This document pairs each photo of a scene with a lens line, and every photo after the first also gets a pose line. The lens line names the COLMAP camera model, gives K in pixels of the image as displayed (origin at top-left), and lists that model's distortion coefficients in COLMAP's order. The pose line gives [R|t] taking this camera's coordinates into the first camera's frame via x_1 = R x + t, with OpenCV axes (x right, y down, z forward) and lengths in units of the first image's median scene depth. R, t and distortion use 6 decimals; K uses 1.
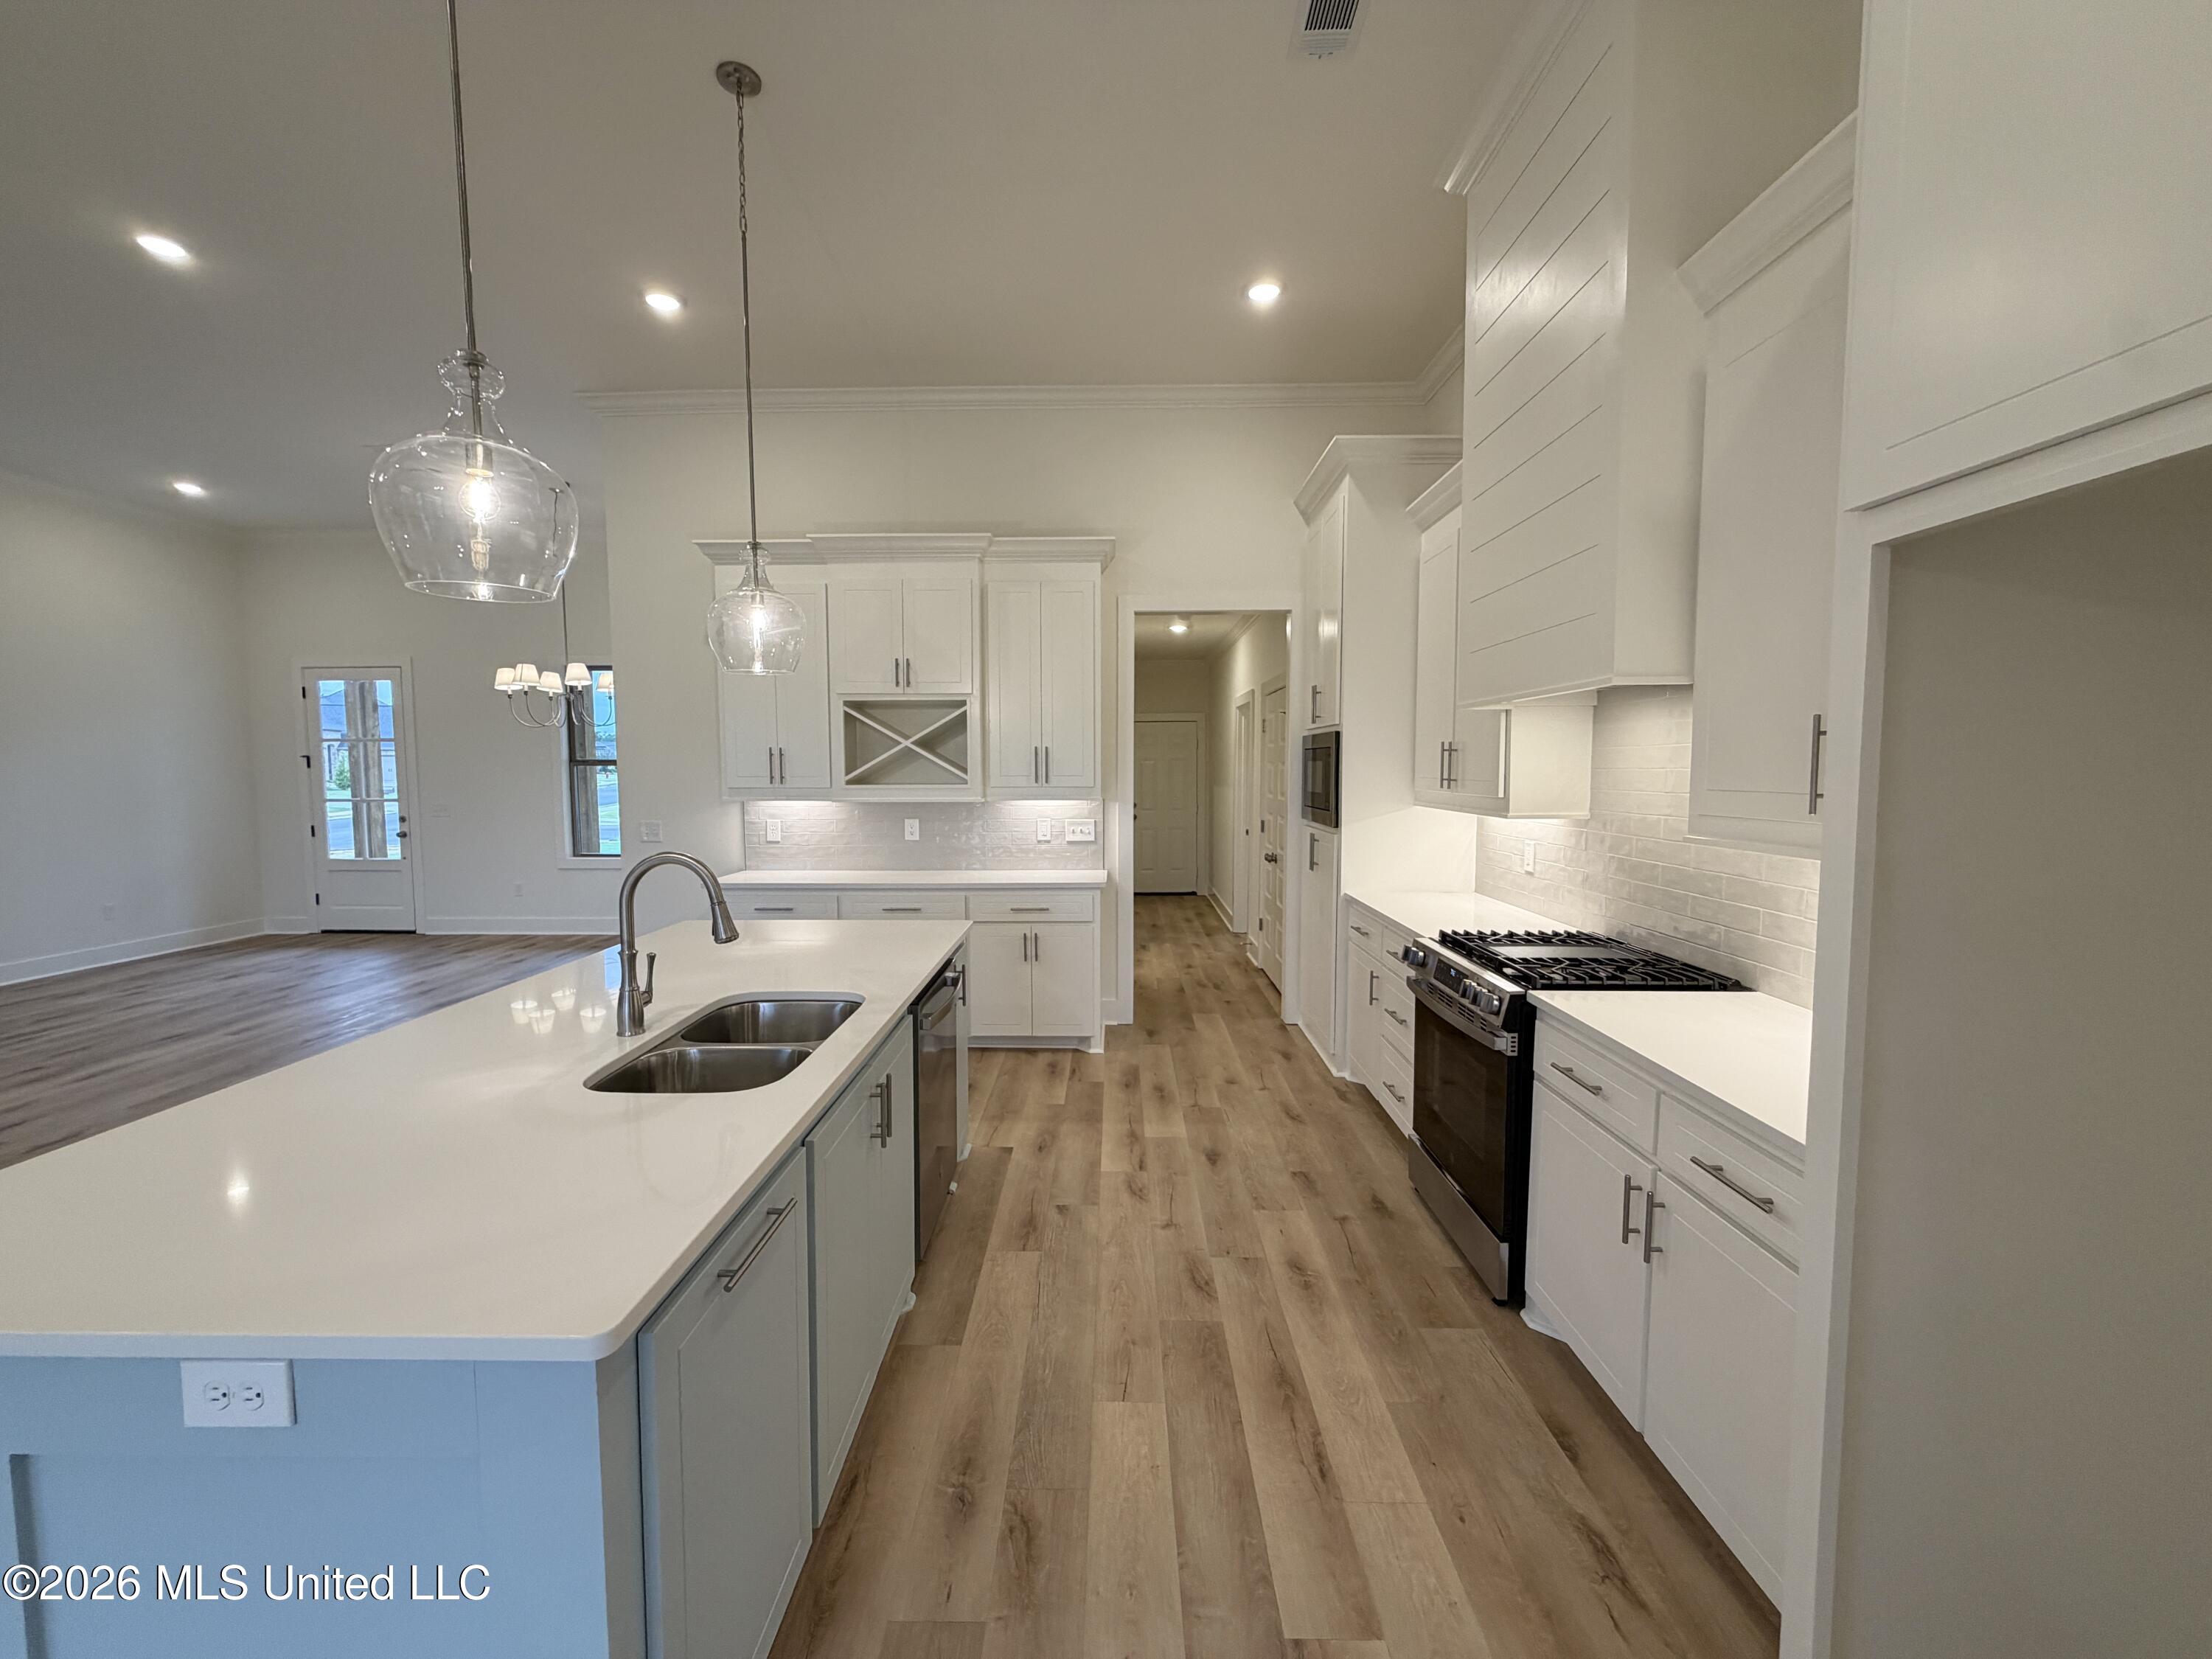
lens RADIAL K [[871.7, 0, 1101.2], [0, 871.7, 826.0], [0, 0, 1]] dist [-0.000534, -0.000041]
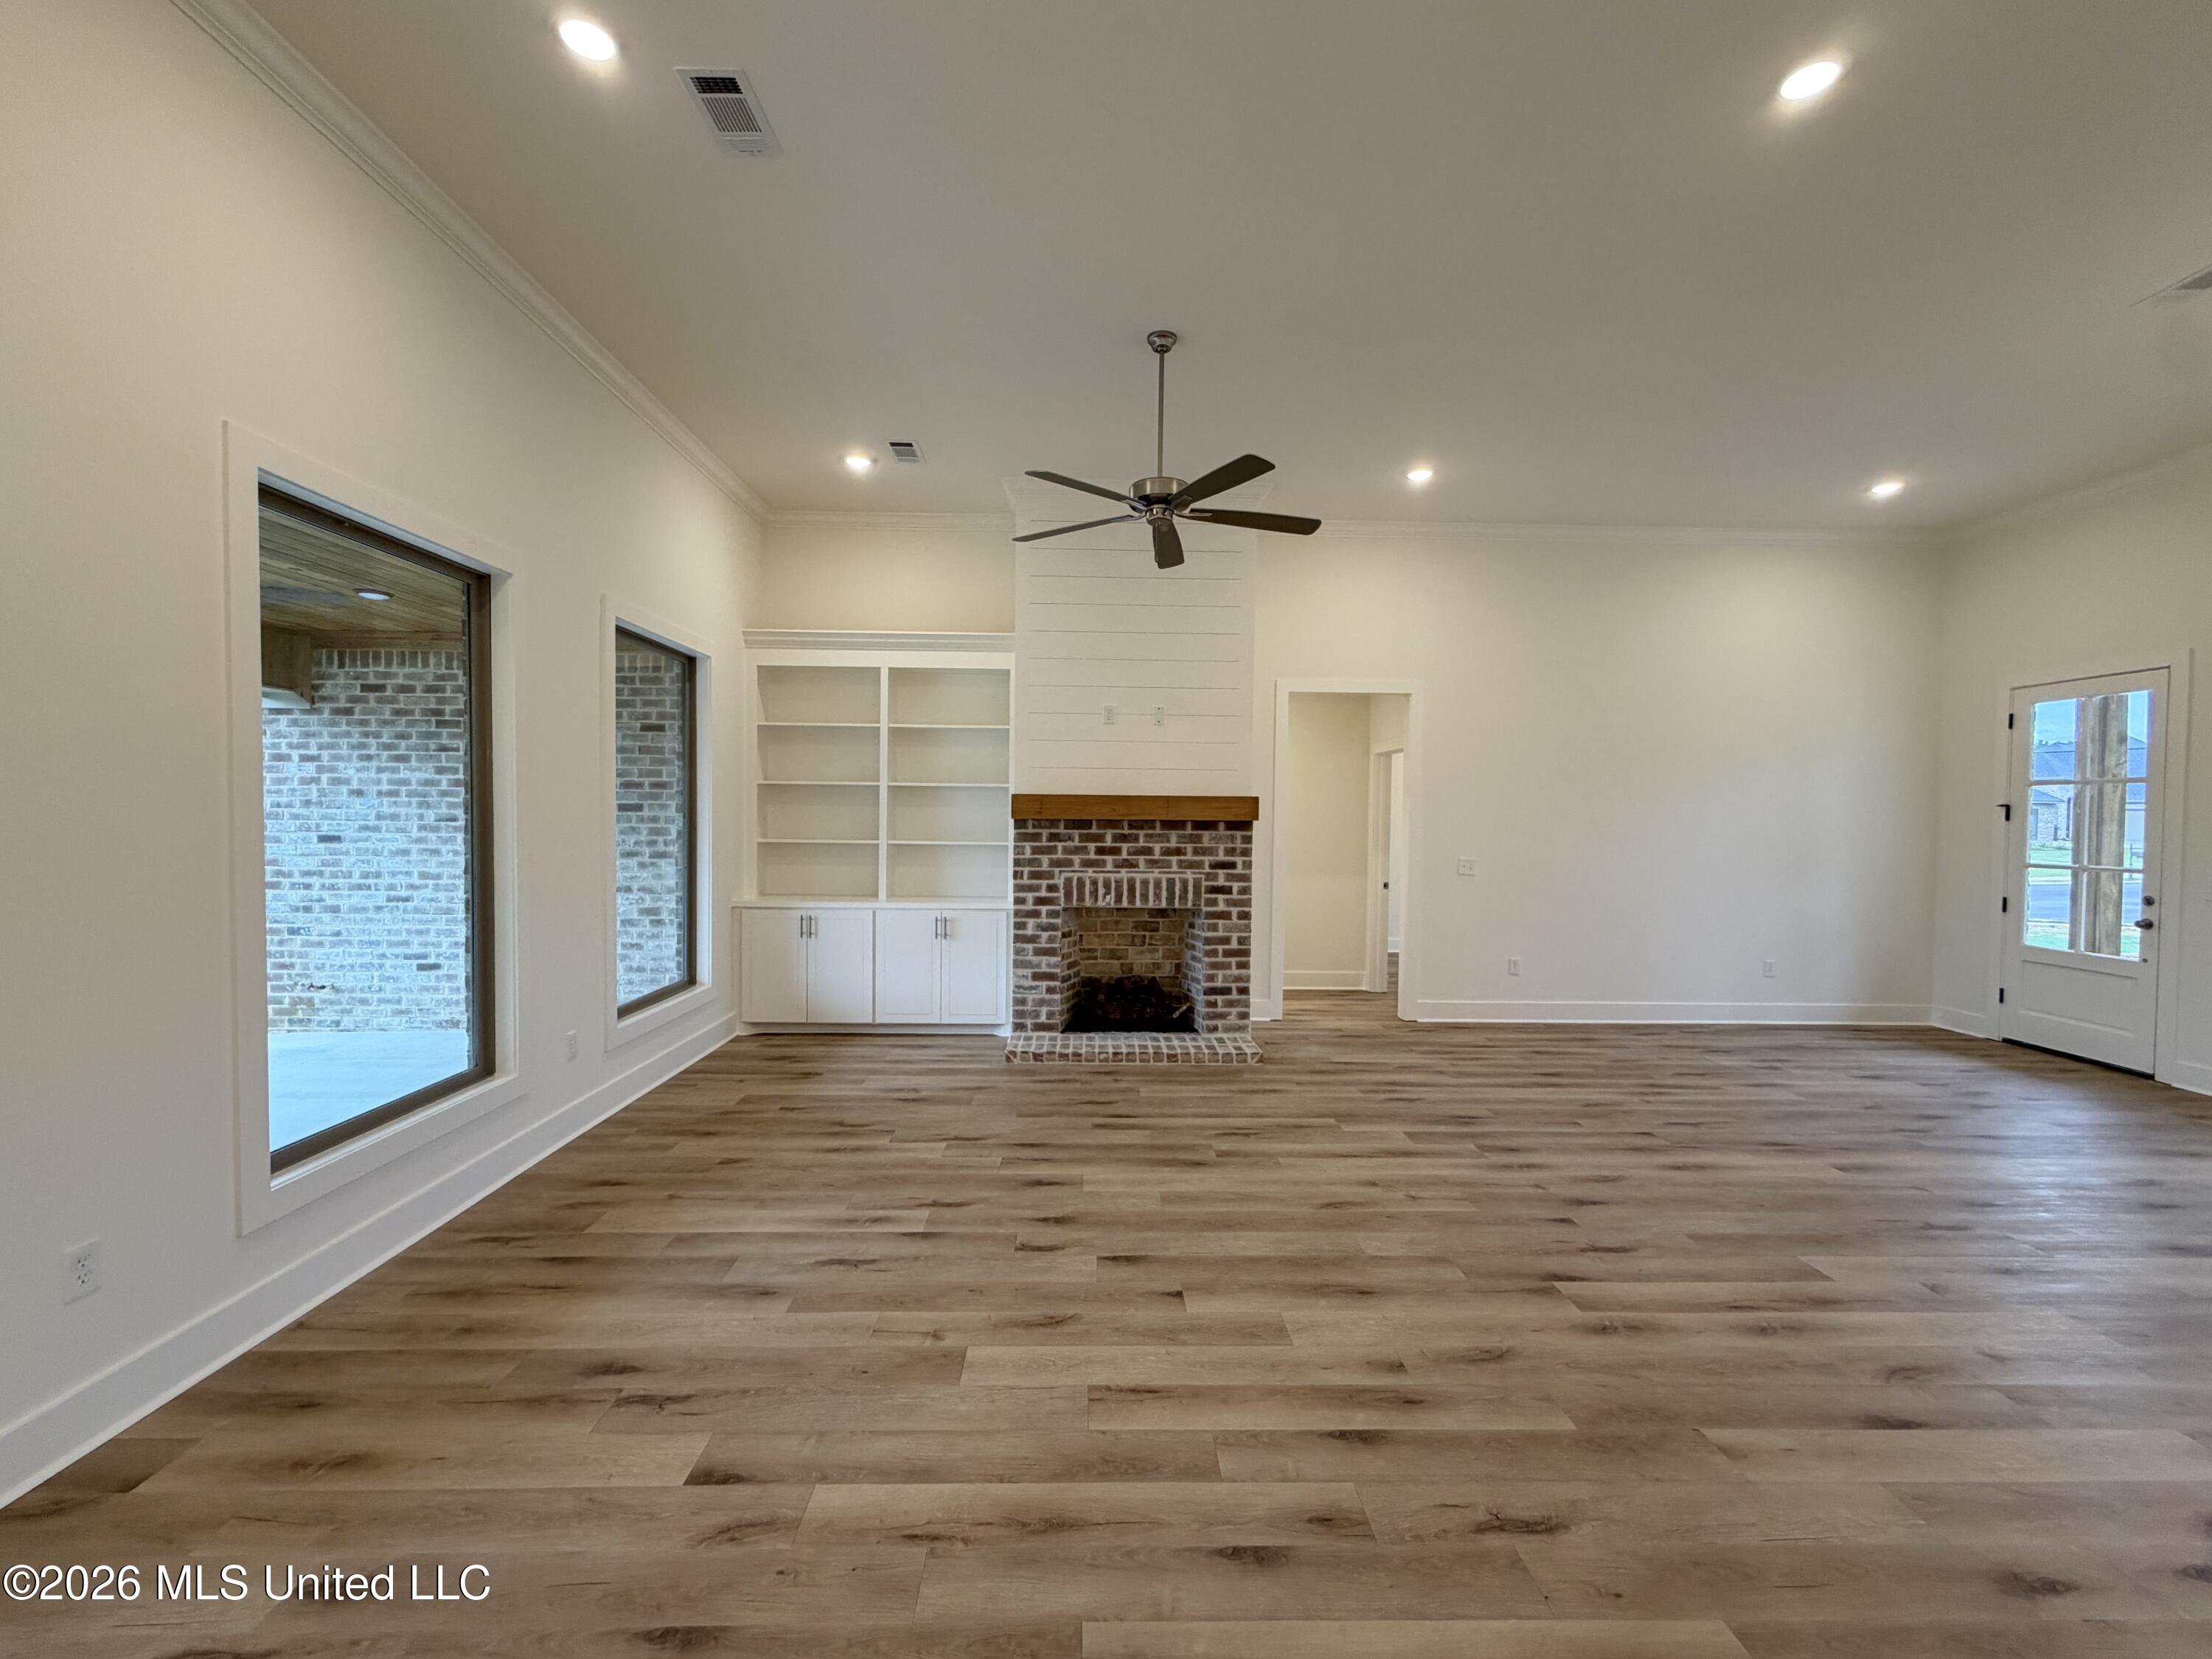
lens RADIAL K [[908.3, 0, 1105.0], [0, 908.3, 836.2], [0, 0, 1]] dist [0.001315, 0.000029]
pose [[0.031514, 0.029643, -0.999064, -0.260729], [-0.079913, 0.996435, 0.027044, -0.020501], [0.996304, 0.078986, 0.033770, 0.343991]]
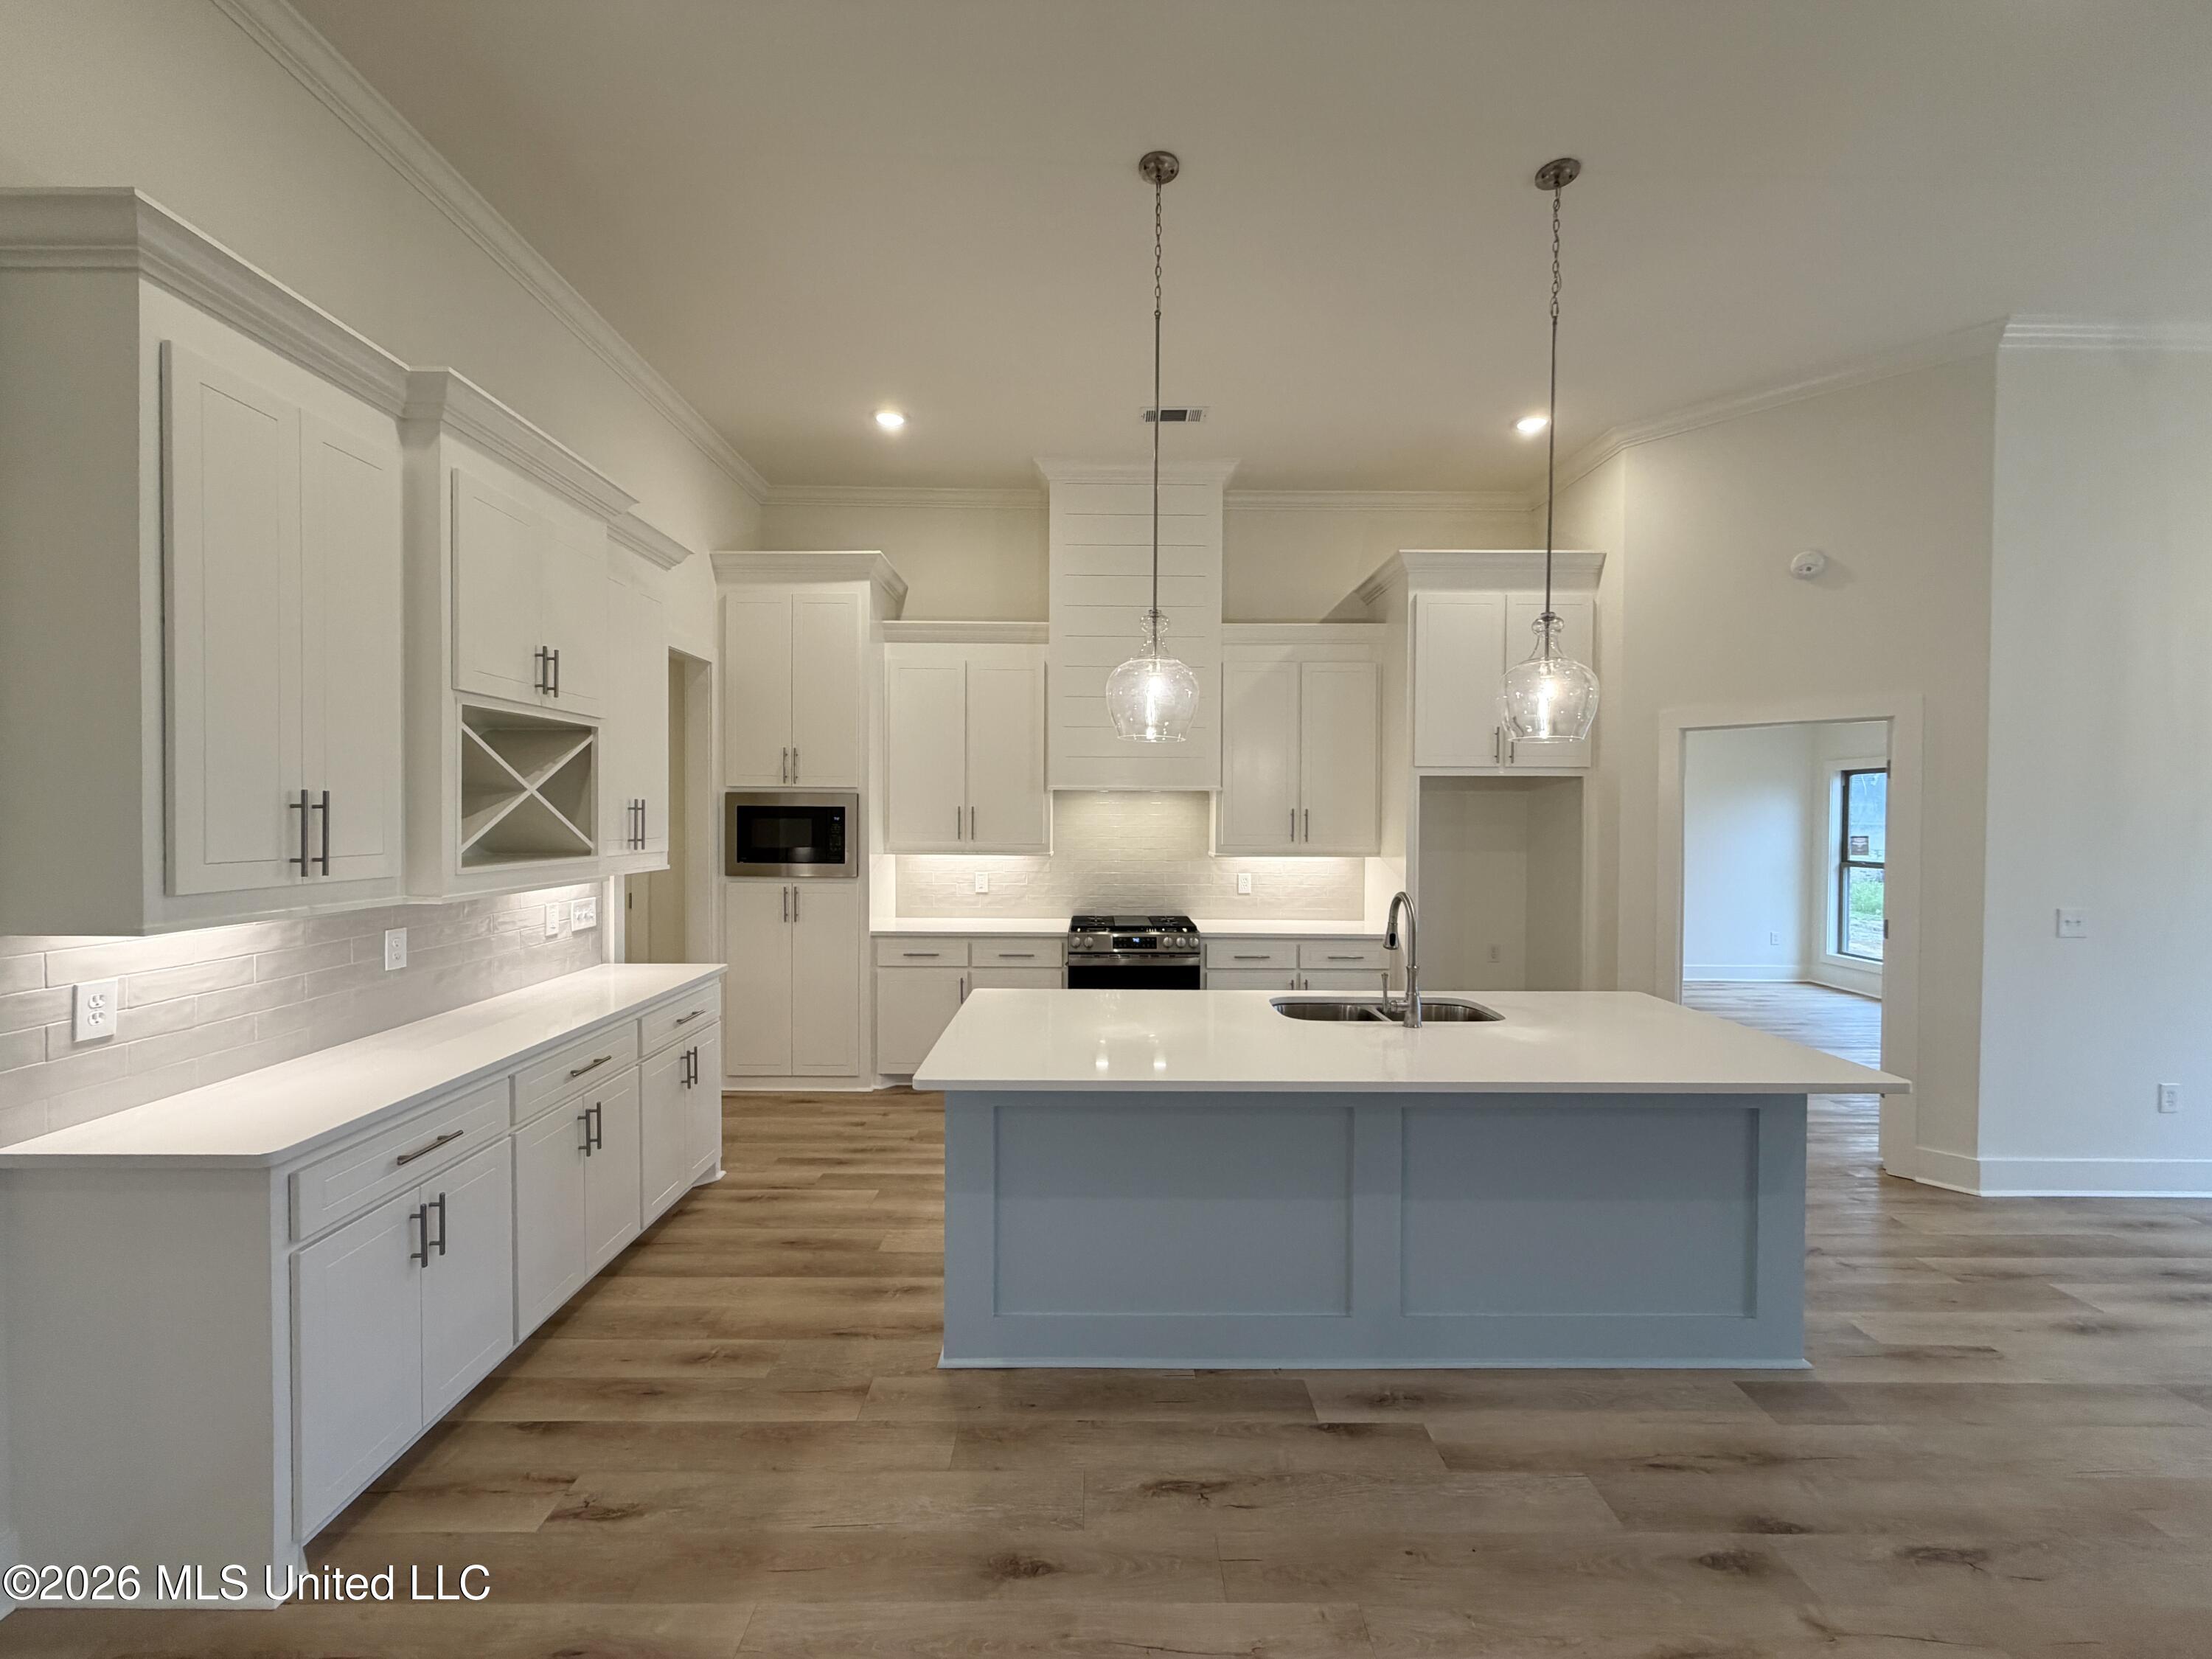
lens RADIAL K [[873.0, 0, 1098.8], [0, 873.0, 831.8], [0, 0, 1]] dist [-0.002812, -0.000700]
pose [[-0.012647, -0.016839, 0.999778, -0.824907], [0.062239, 0.997906, 0.017595, -0.054407], [-0.997981, 0.062448, -0.011572, 0.641409]]
